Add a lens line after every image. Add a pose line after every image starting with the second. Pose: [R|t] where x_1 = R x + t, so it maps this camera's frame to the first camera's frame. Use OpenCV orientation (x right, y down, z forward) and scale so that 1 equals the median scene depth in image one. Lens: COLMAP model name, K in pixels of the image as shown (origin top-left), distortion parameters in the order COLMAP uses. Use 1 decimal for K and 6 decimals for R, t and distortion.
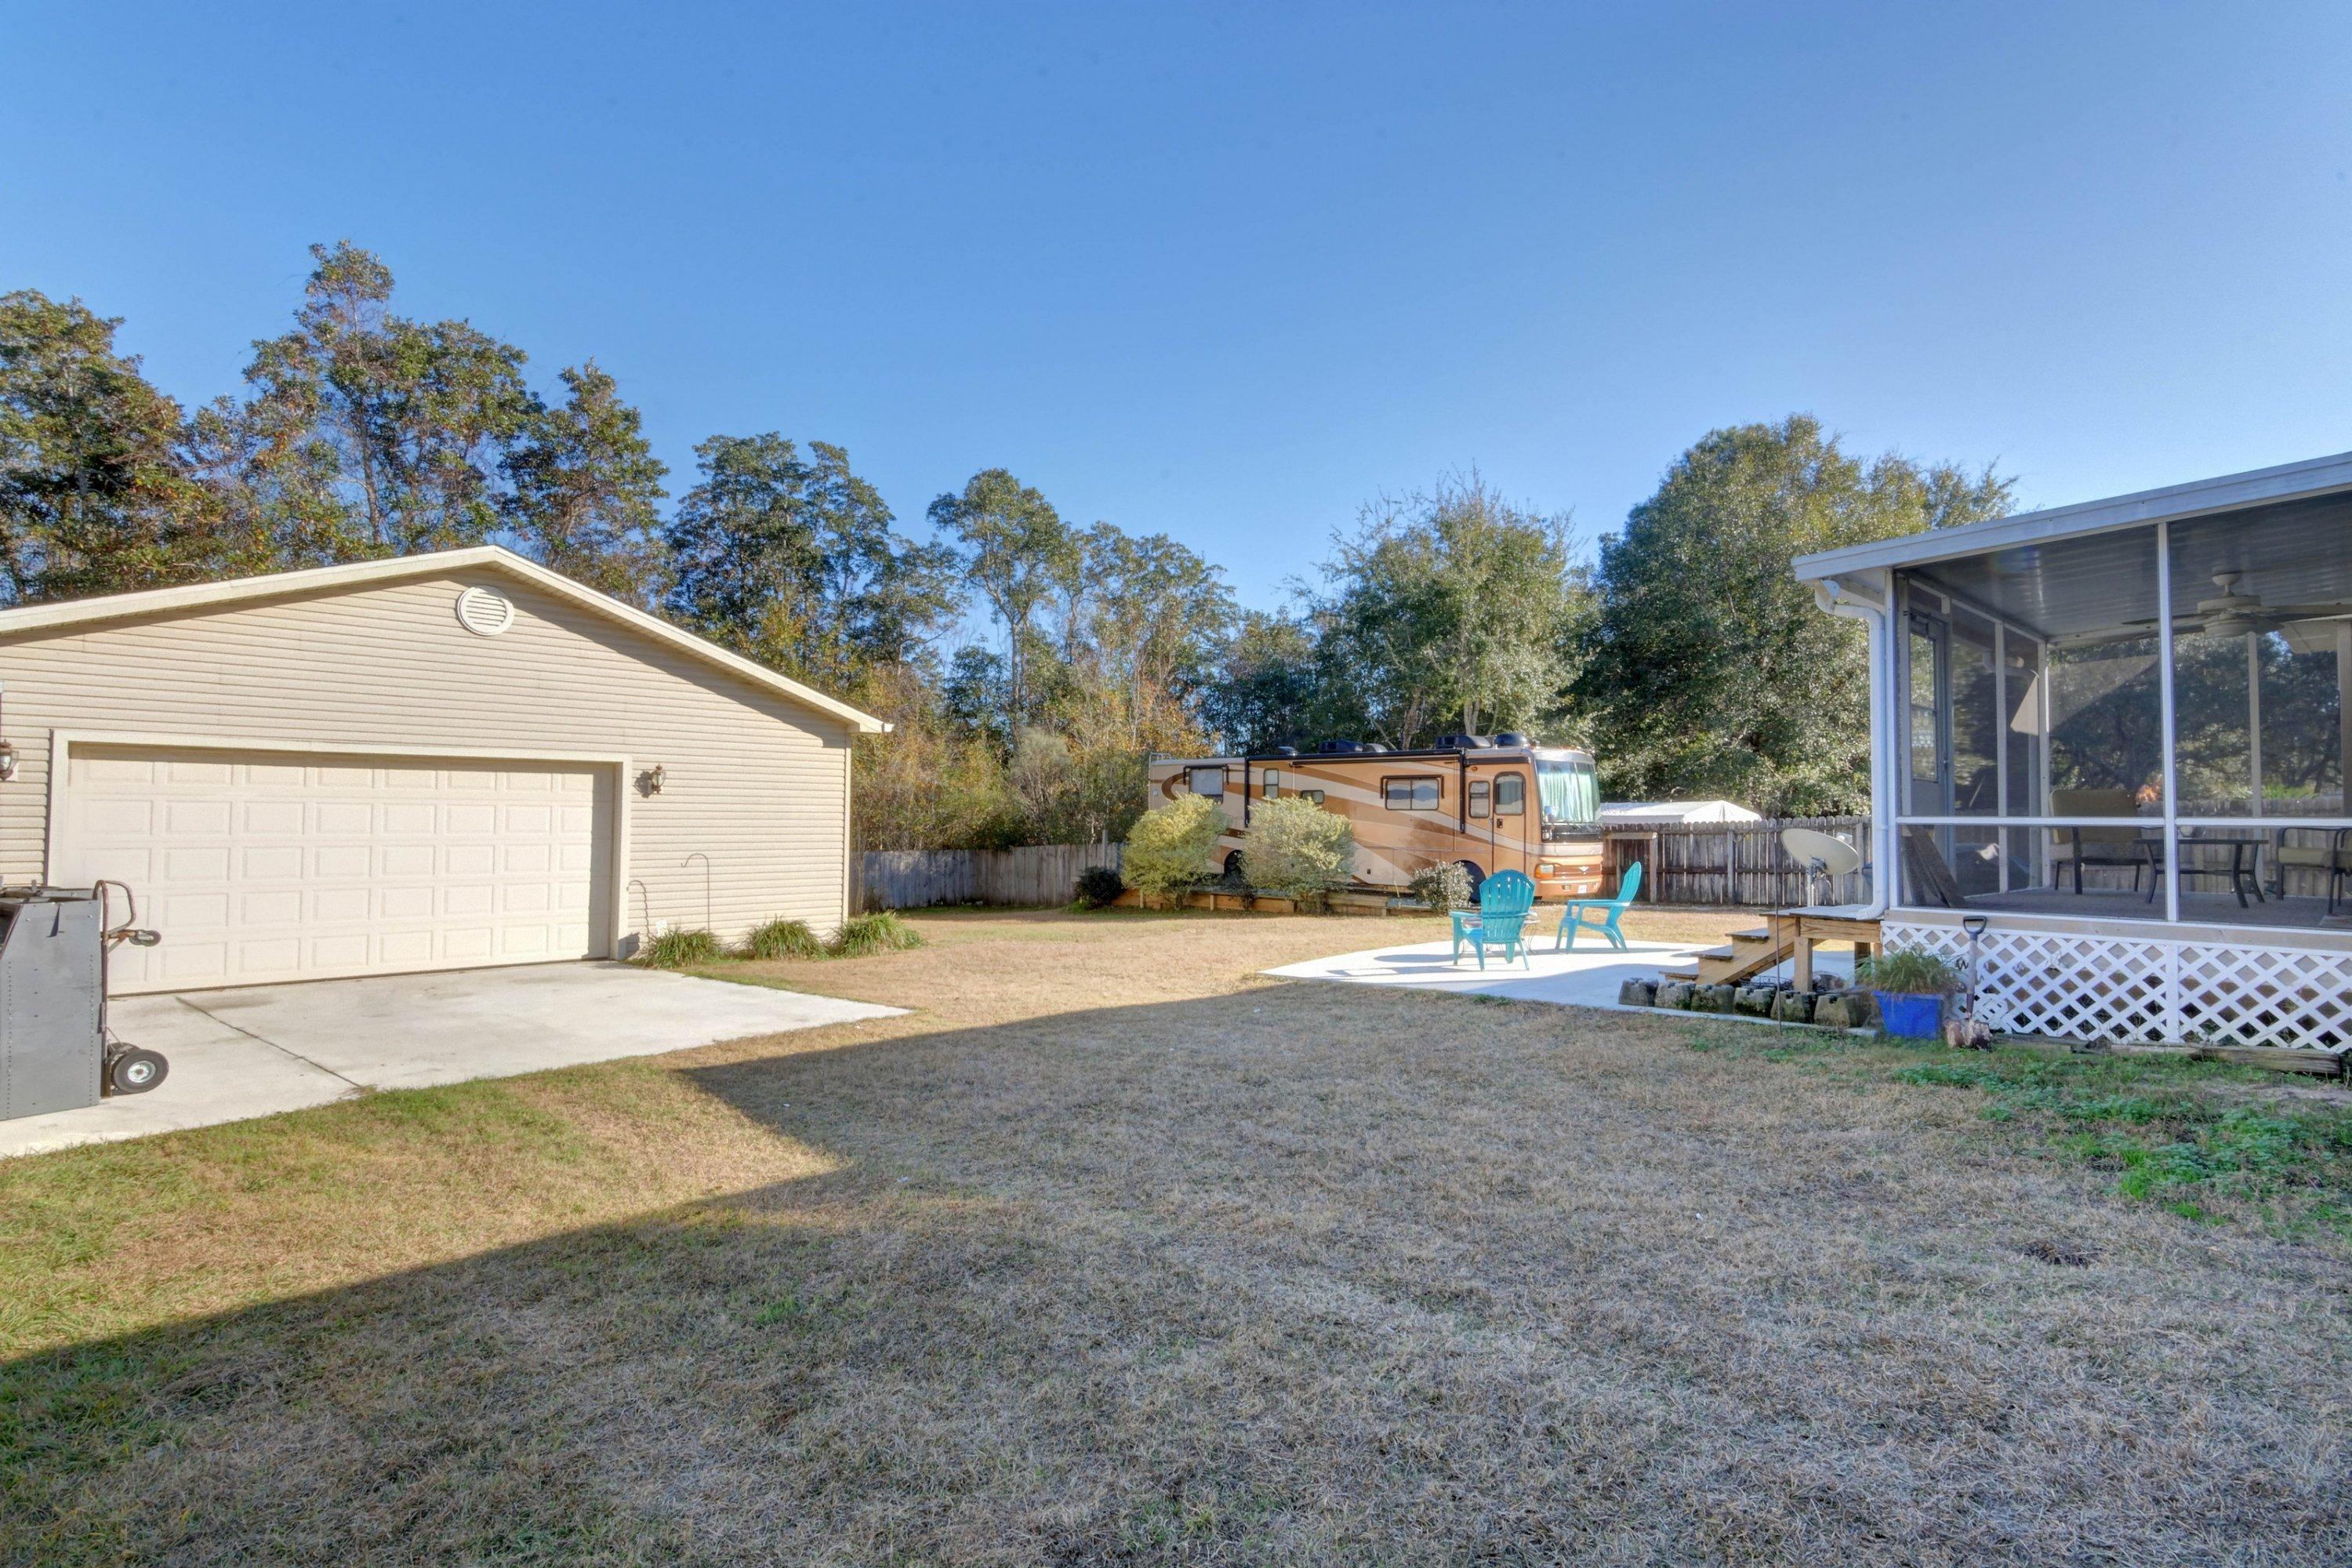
lens RADIAL K [[1121.6, 0, 1175.7], [0, 1121.6, 780.1], [0, 0, 1]] dist [0.002675, 0.001247]
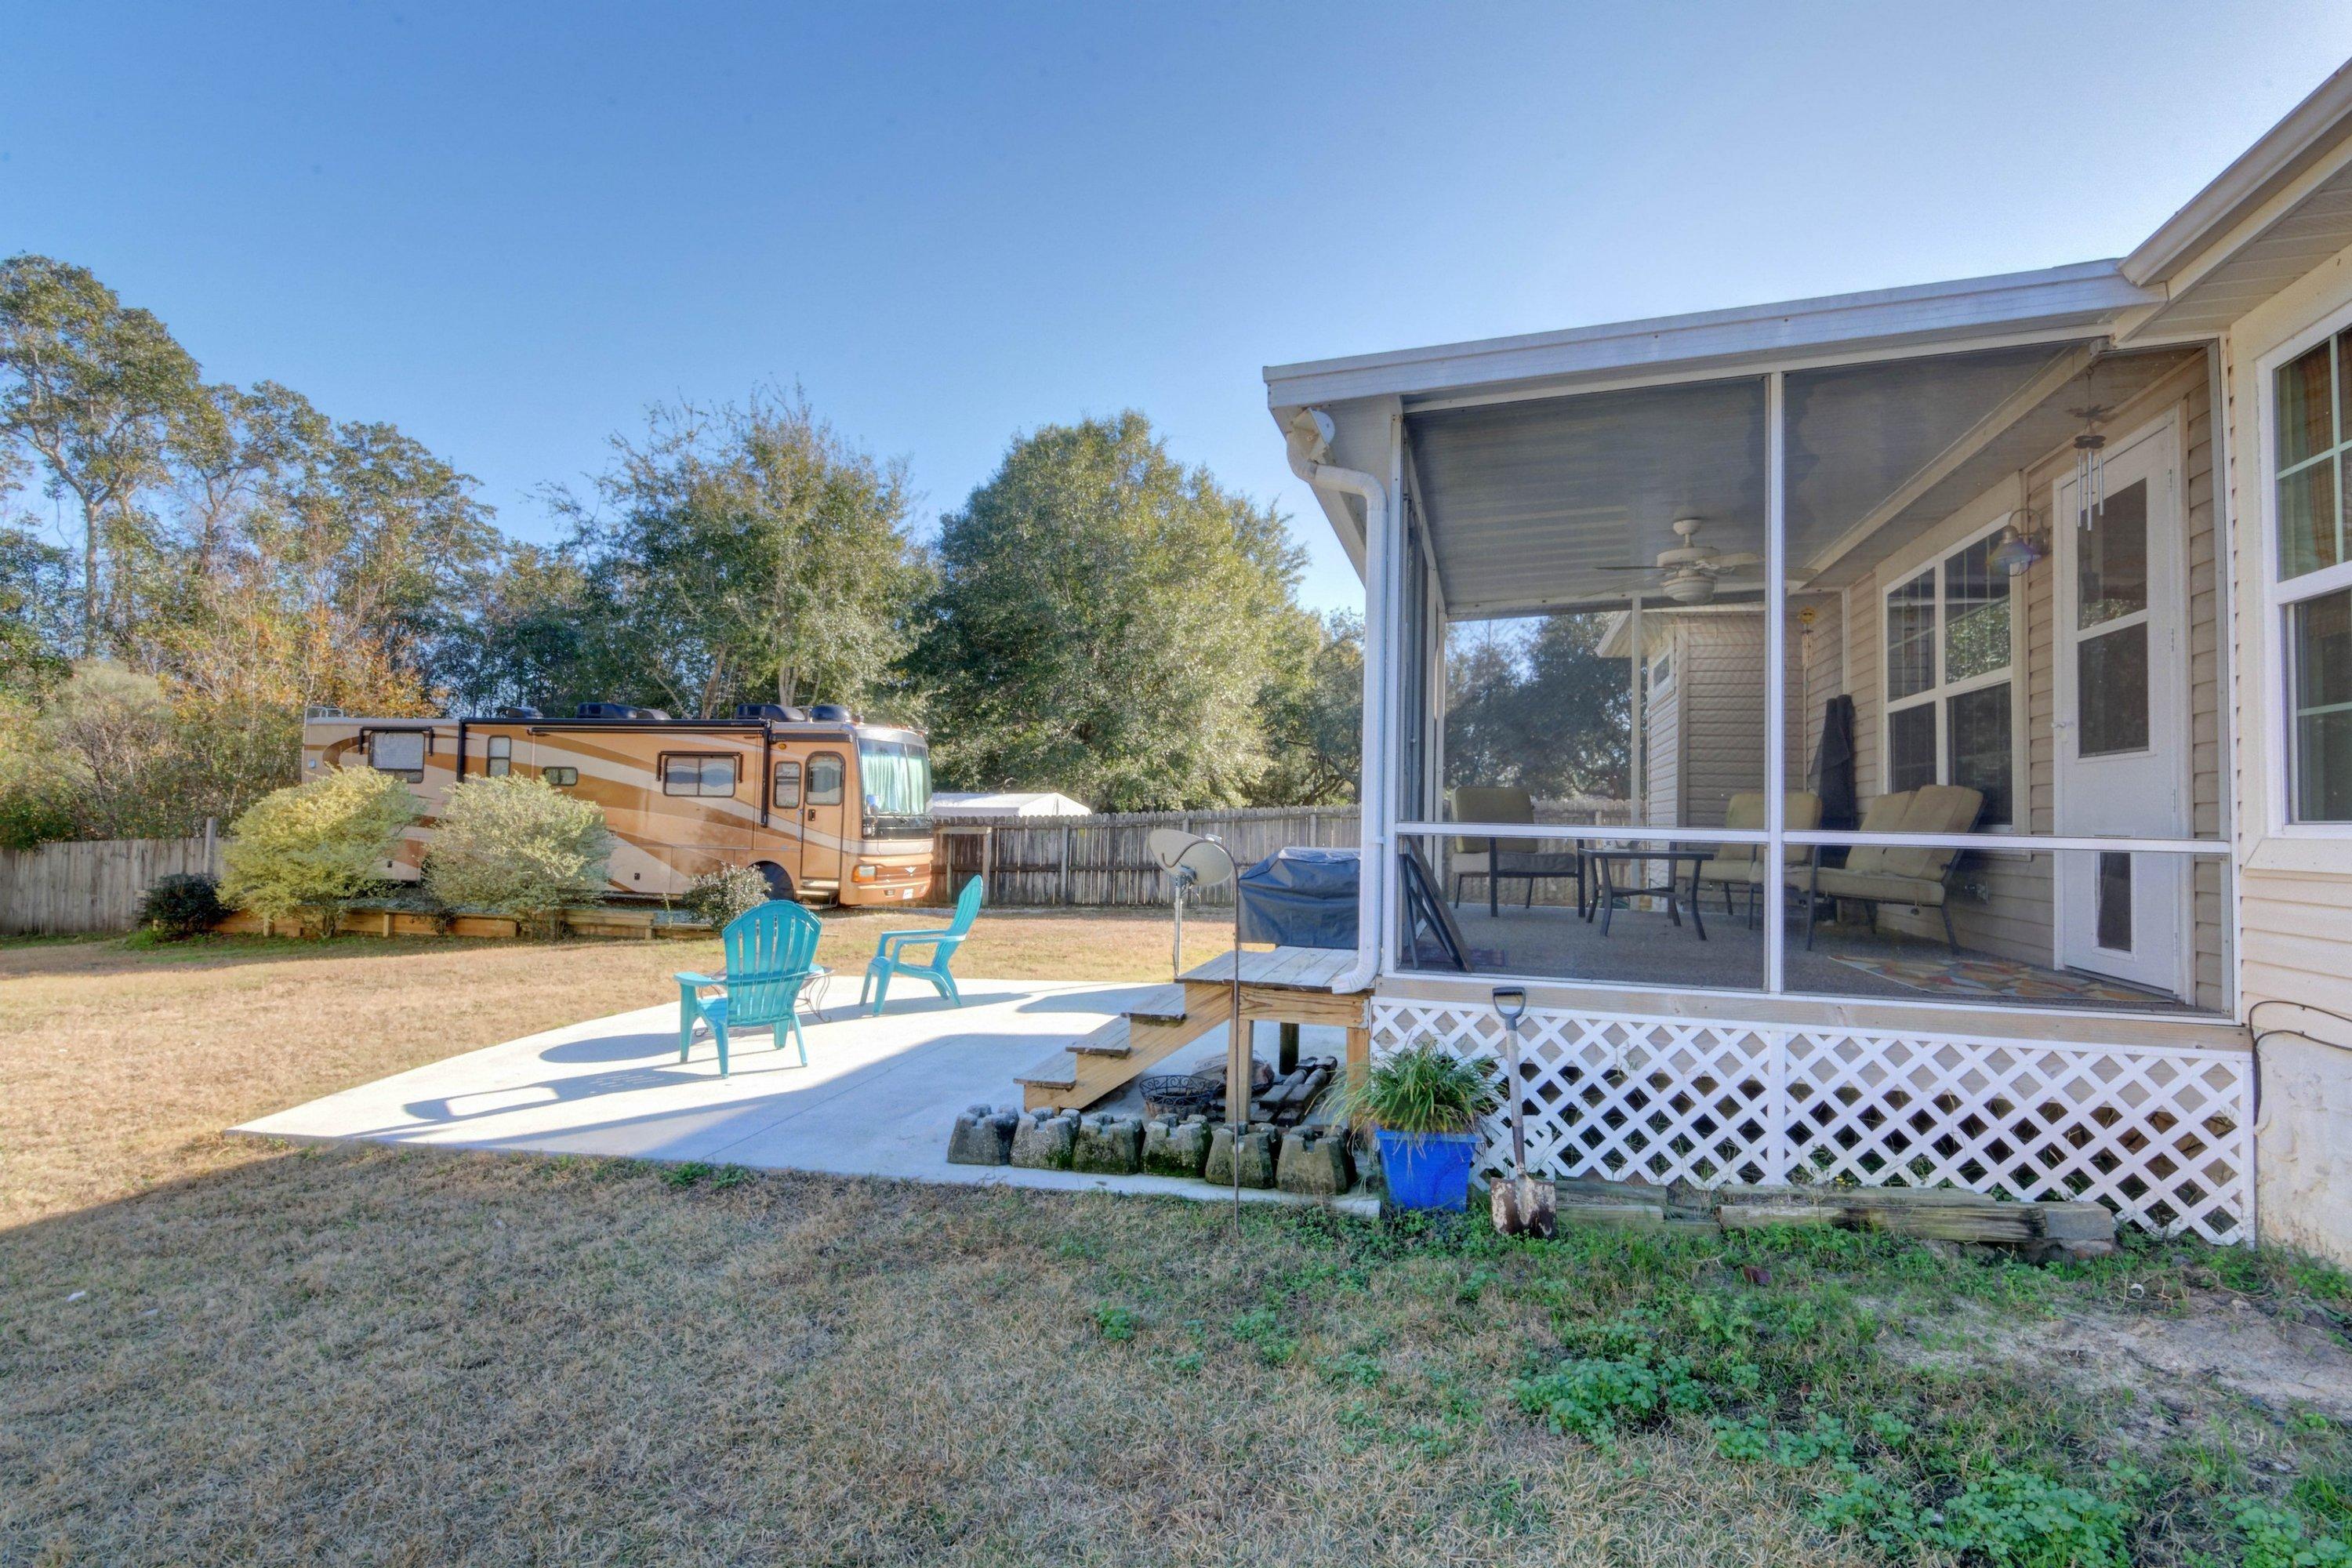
lens RADIAL K [[1121.6, 0, 1175.7], [0, 1121.6, 780.1], [0, 0, 1]] dist [0.002675, 0.001247]
pose [[0.839163, 0.027574, 0.543180, 0.059935], [-0.033118, 0.999451, 0.000428, 0.003802], [-0.542871, -0.018348, 0.839616, 0.156143]]
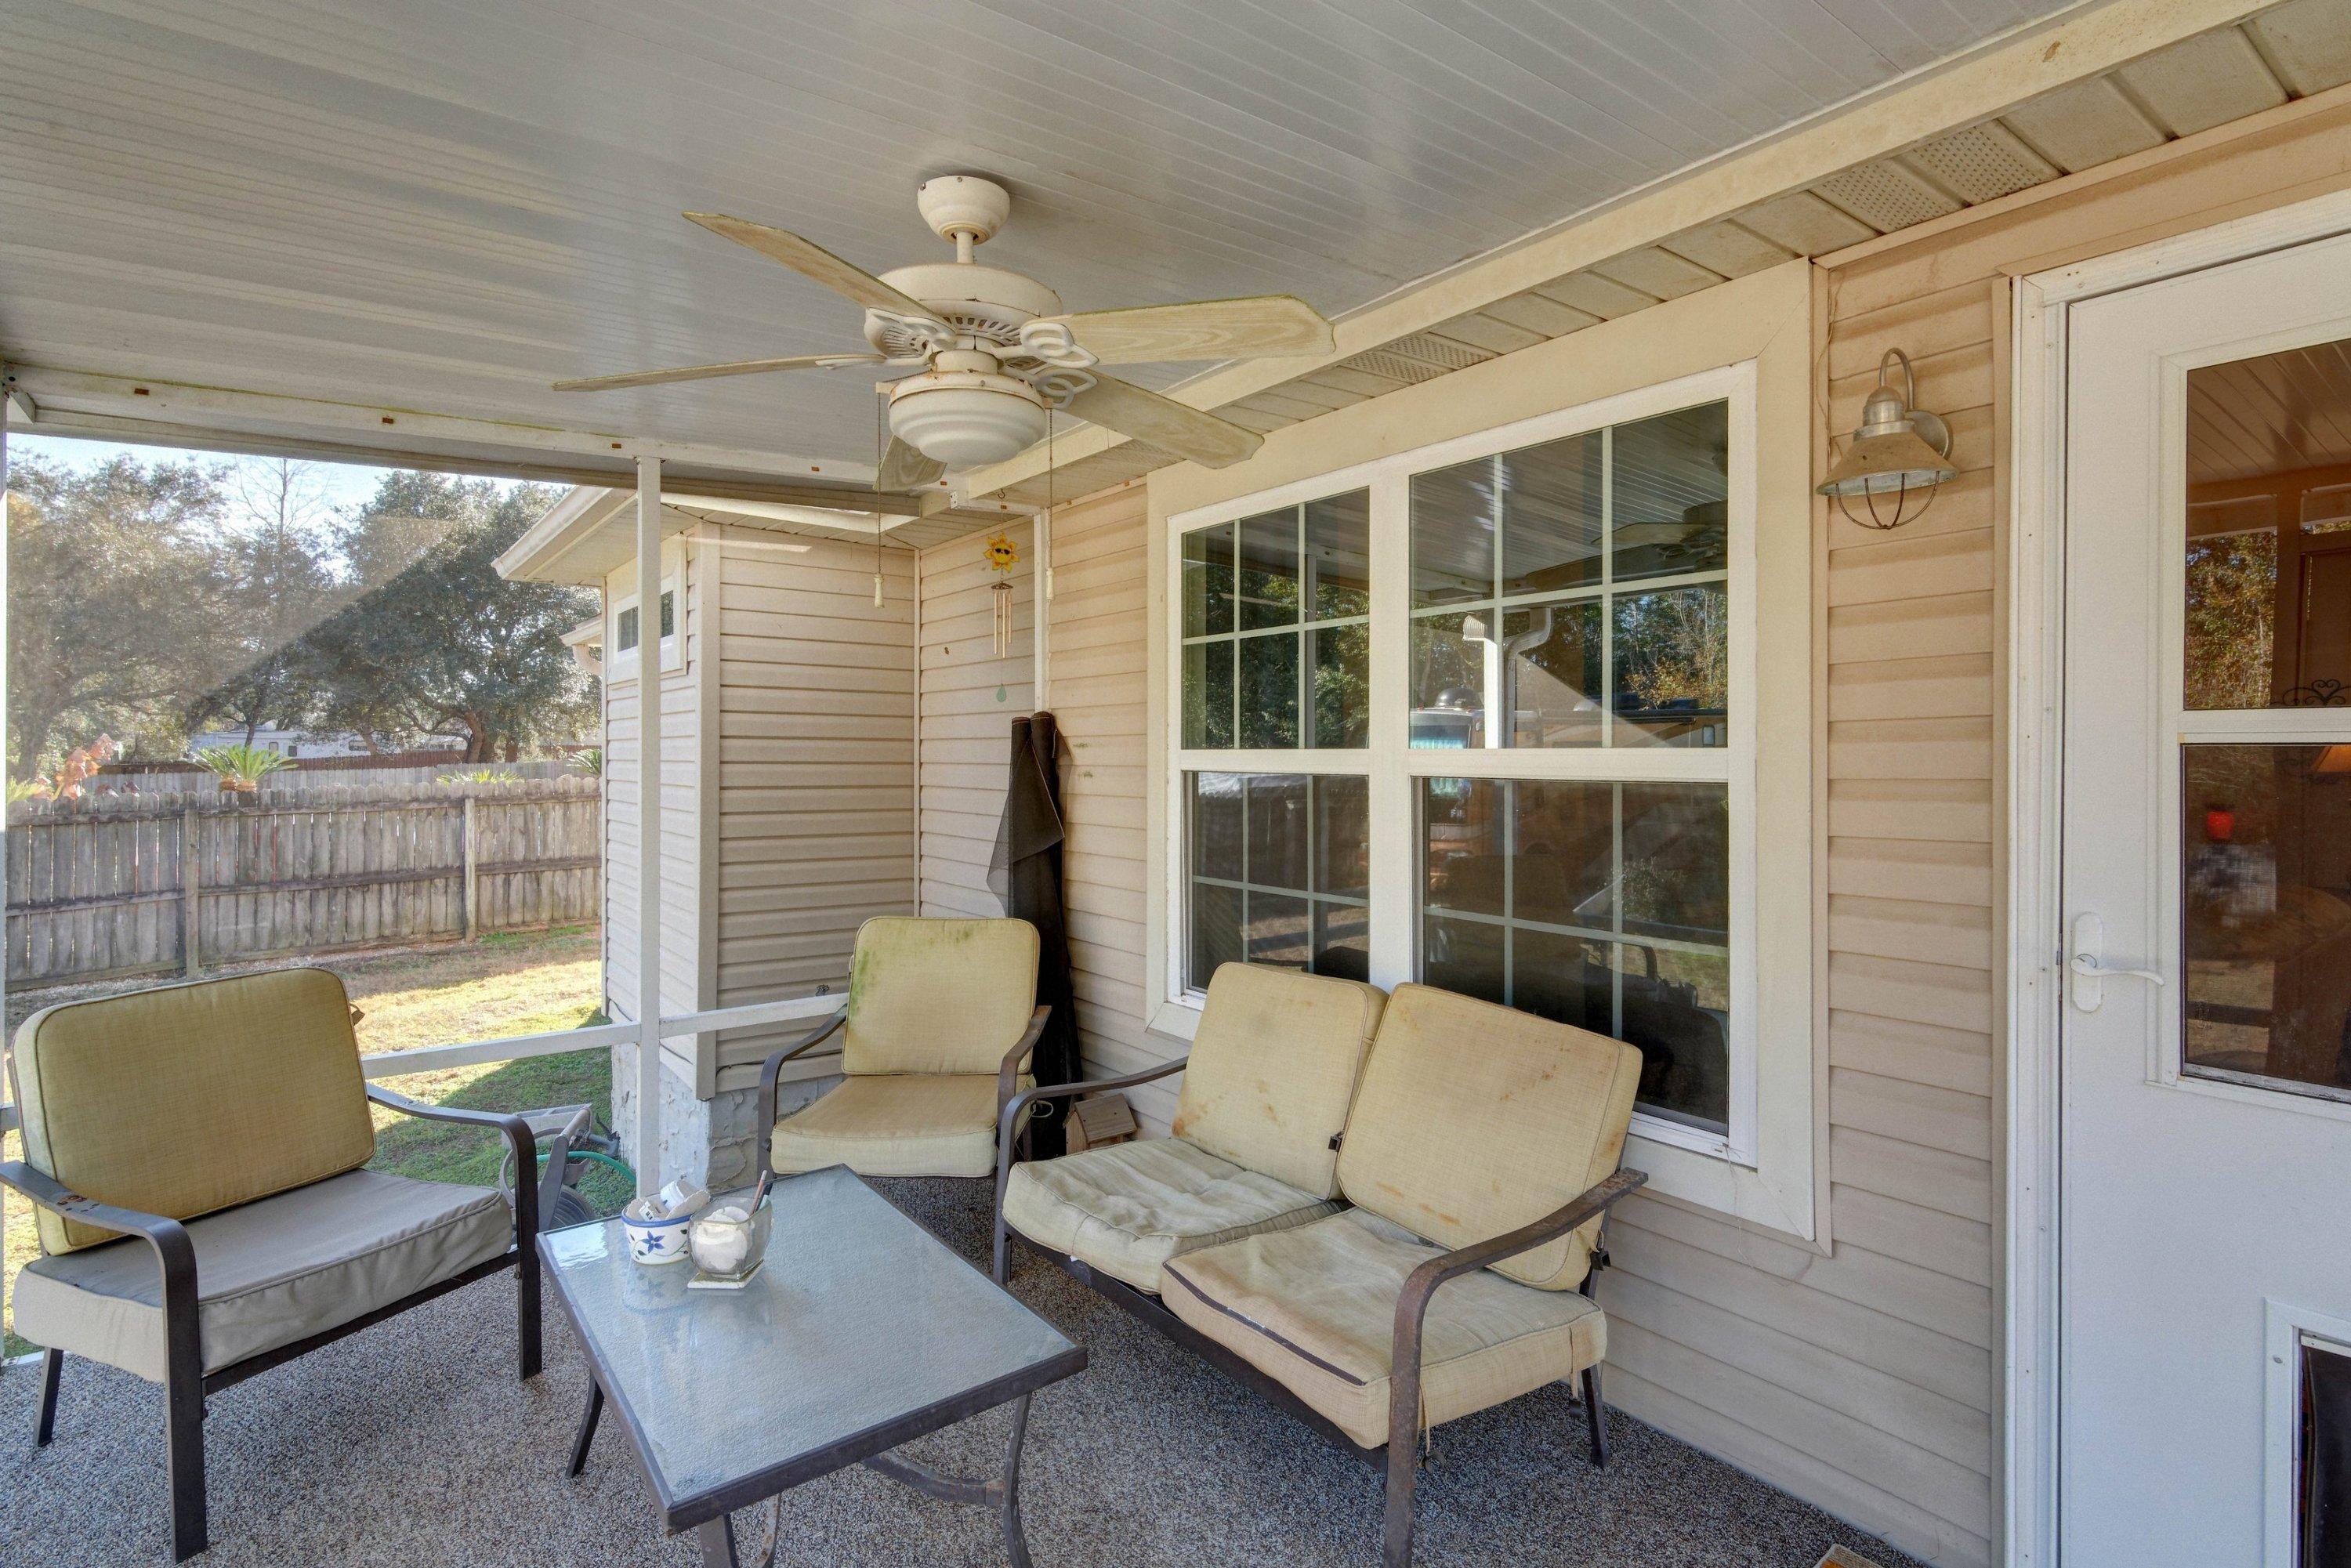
lens RADIAL K [[1131.7, 0, 1178.5], [0, 1131.7, 756.2], [0, 0, 1]] dist [0.001237, 0.000240]
pose [[0.058746, -0.008927, 0.998233, 0.209434], [-0.038079, 0.999212, 0.011177, -0.020800], [-0.997546, -0.038668, 0.058360, 0.280305]]
